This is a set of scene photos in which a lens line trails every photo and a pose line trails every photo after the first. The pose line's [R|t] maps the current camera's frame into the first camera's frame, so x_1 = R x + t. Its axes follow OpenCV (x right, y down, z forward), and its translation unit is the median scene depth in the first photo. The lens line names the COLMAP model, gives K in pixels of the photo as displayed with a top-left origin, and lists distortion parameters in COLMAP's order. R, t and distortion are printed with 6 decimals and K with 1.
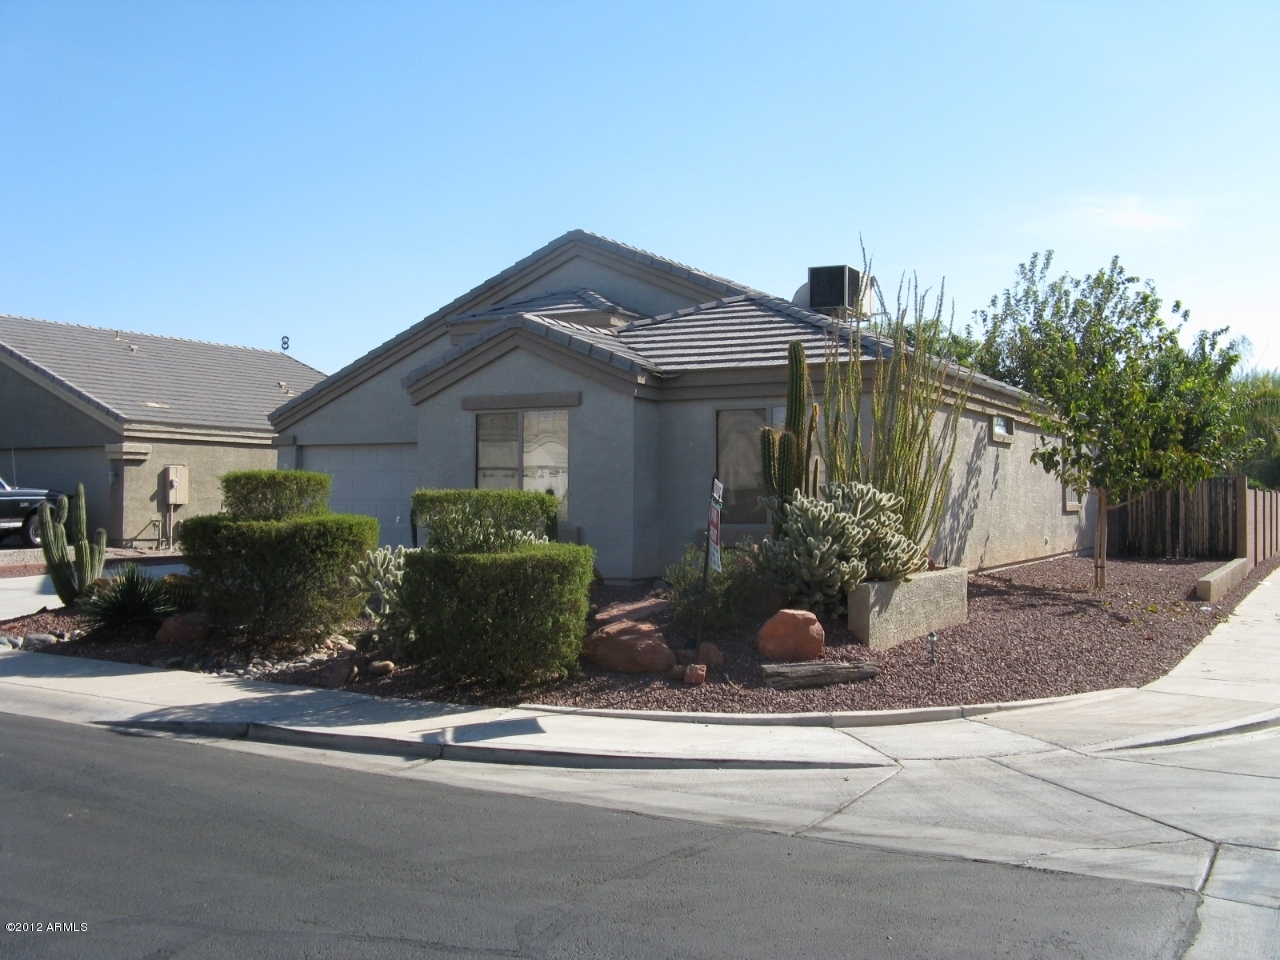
lens RADIAL K [[1336.1, 0, 640.0], [0, 1336.1, 480.0], [0, 0, 1]] dist [-0.102636, 0.010610]
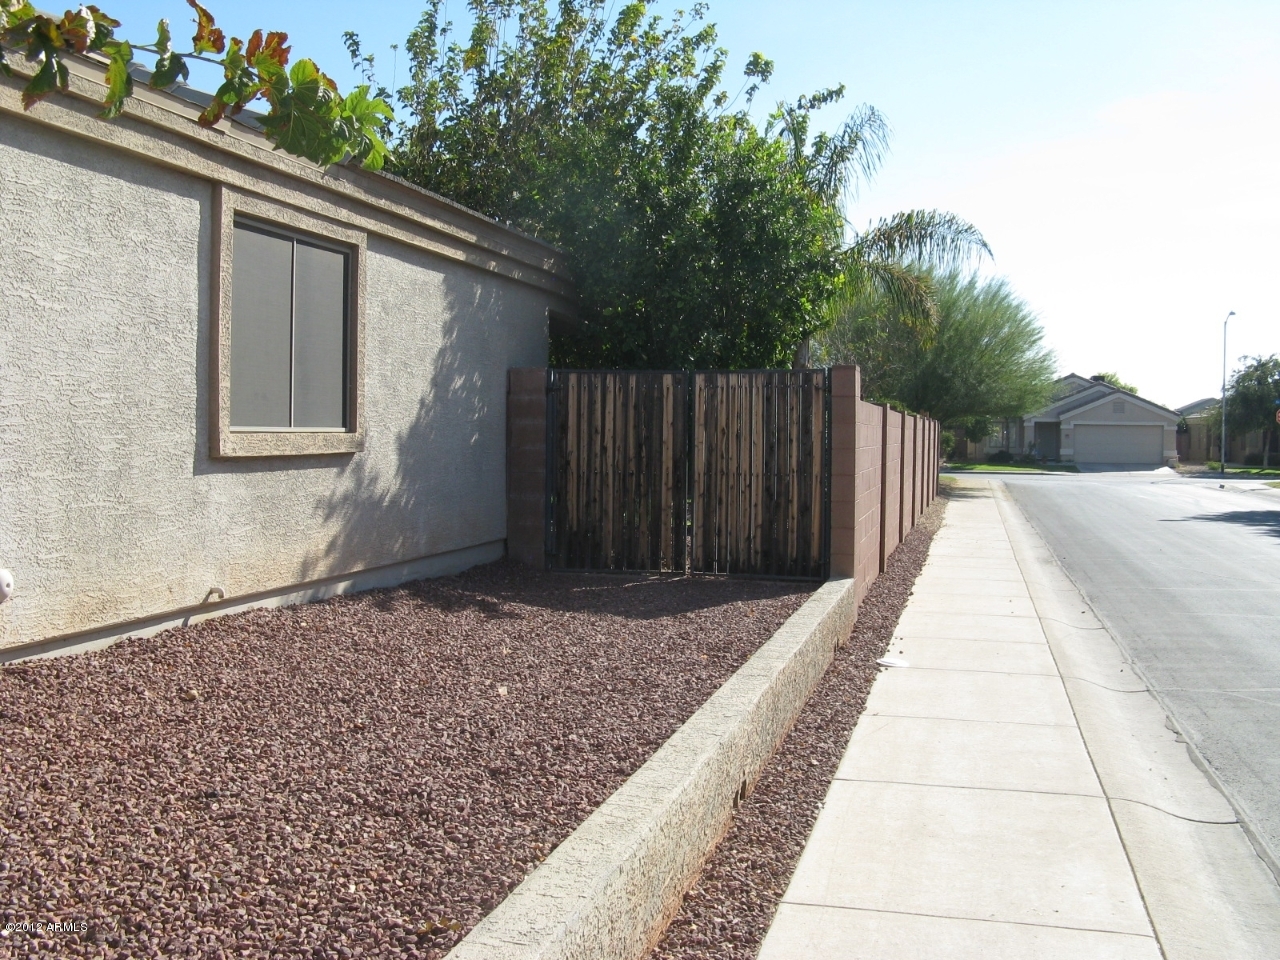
lens RADIAL K [[1336.1, 0, 640.0], [0, 1336.1, 480.0], [0, 0, 1]] dist [-0.102636, 0.010610]
pose [[0.969298, 0.002470, 0.245878, 0.298664], [-0.015298, 0.998618, 0.050278, 0.011555], [-0.245414, -0.052496, 0.967996, 0.620506]]
